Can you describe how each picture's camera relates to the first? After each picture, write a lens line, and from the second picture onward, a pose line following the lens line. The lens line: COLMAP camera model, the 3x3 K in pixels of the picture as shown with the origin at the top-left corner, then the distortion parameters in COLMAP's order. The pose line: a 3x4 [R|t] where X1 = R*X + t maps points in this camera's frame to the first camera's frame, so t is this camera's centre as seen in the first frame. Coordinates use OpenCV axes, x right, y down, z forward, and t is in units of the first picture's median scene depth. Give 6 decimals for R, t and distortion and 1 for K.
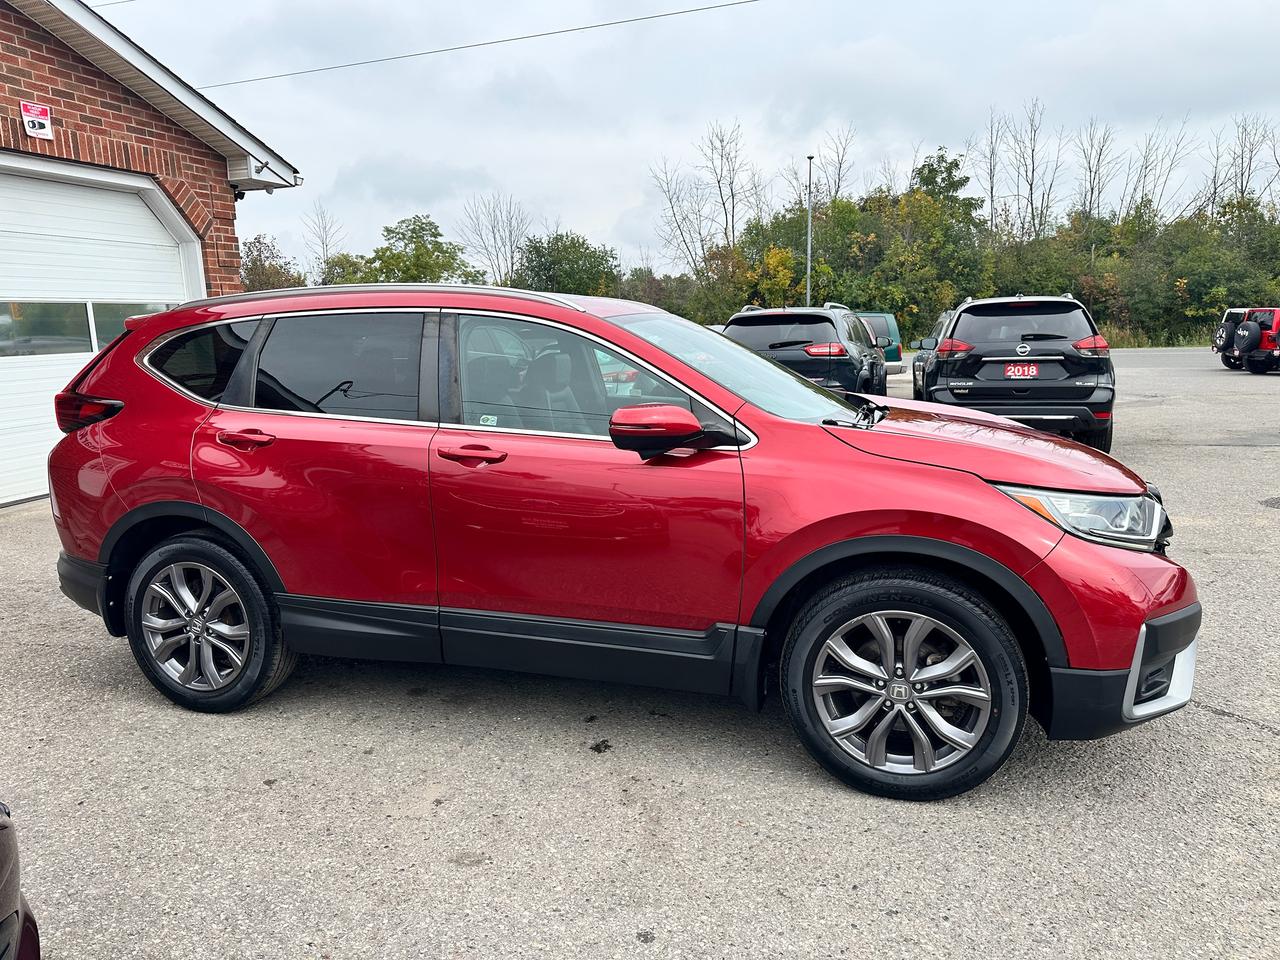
lens RADIAL K [[905.5, 0, 640.7], [0, 905.5, 480.5], [0, 0, 1]] dist [0.030900, -0.031069]
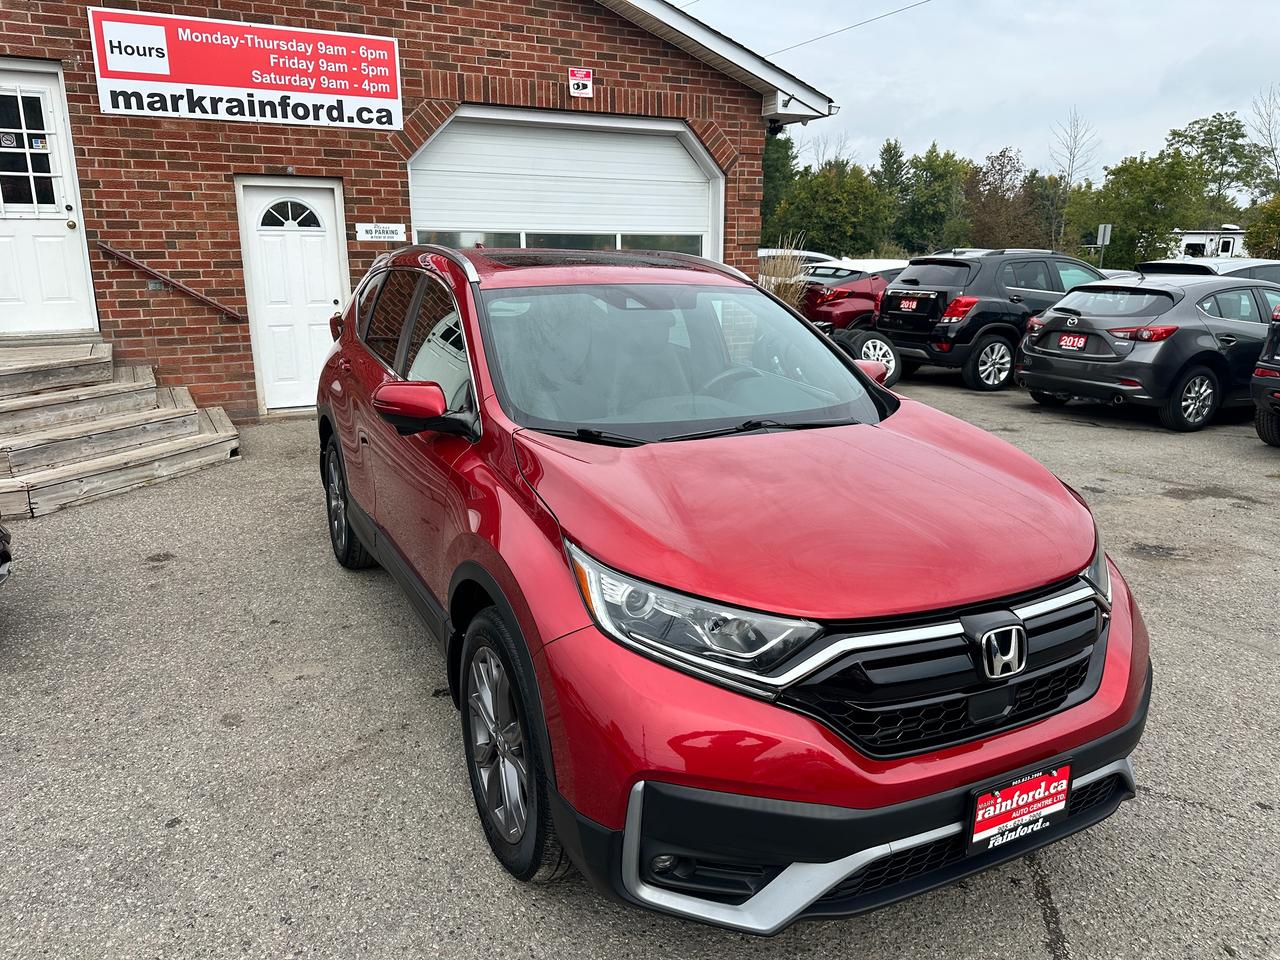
lens RADIAL K [[905.5, 0, 636.9], [0, 905.5, 486.6], [0, 0, 1]] dist [0.030900, -0.031069]
pose [[0.696002, 0.214716, -0.685185, 0.299986], [-0.147624, 0.976648, 0.156096, -0.054882], [0.702701, -0.007494, 0.711446, 0.148086]]
